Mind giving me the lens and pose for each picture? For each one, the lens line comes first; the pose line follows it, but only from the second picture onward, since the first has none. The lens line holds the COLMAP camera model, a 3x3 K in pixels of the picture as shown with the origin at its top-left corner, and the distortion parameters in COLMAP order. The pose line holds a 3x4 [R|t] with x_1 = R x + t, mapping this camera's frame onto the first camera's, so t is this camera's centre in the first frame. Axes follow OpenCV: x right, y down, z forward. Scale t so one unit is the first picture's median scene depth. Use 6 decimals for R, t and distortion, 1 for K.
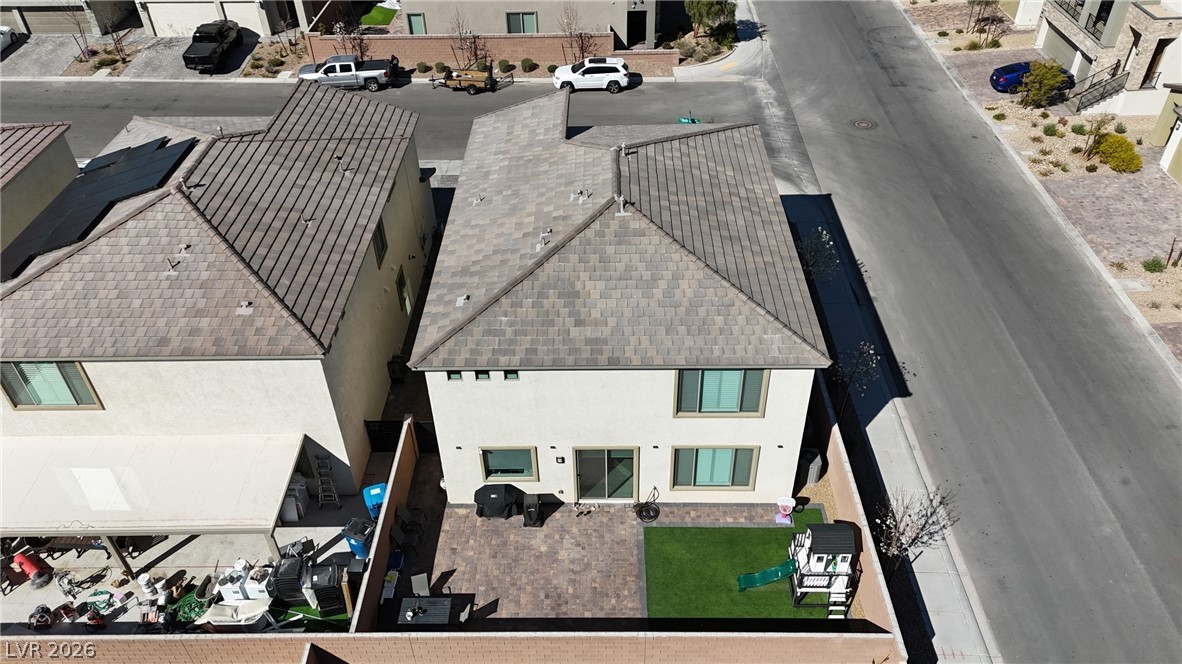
lens RADIAL K [[876.2, 0, 591.0], [0, 876.2, 332.0], [0, 0, 1]] dist [0.047487, 0.000717]
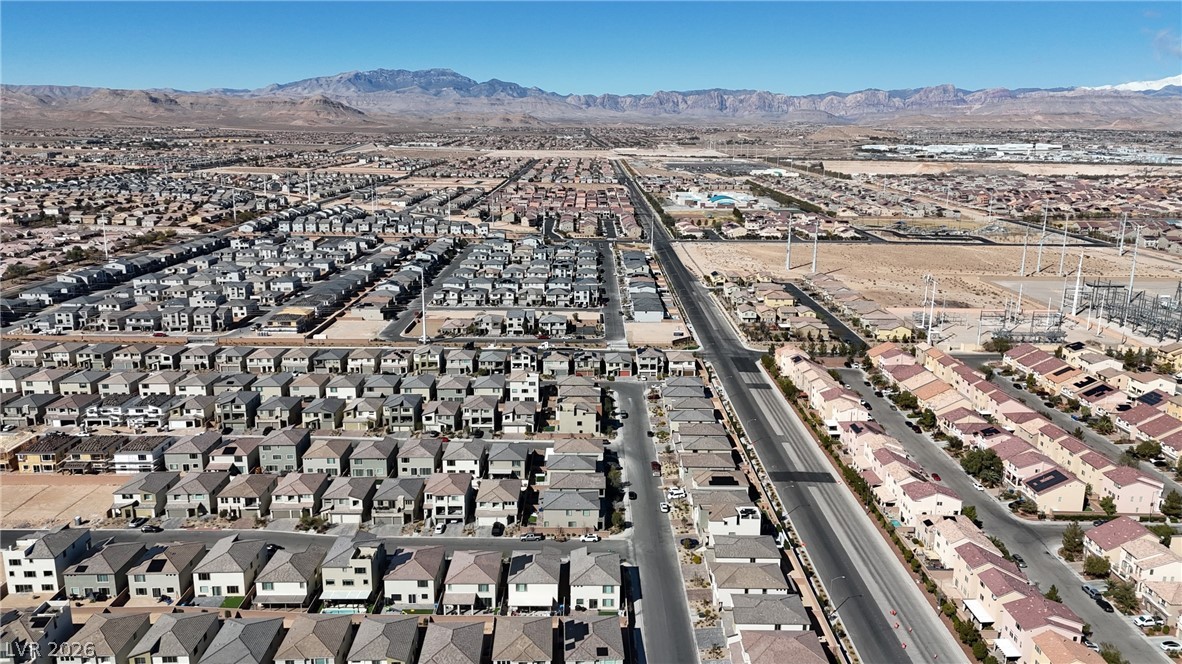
lens RADIAL K [[876.2, 0, 591.0], [0, 876.2, 332.0], [0, 0, 1]] dist [0.047487, 0.000717]
pose [[0.999548, 0.021194, 0.021315, -0.100837], [-0.010136, 0.905240, -0.424779, 0.600909], [-0.028298, 0.424371, 0.905046, -3.217983]]
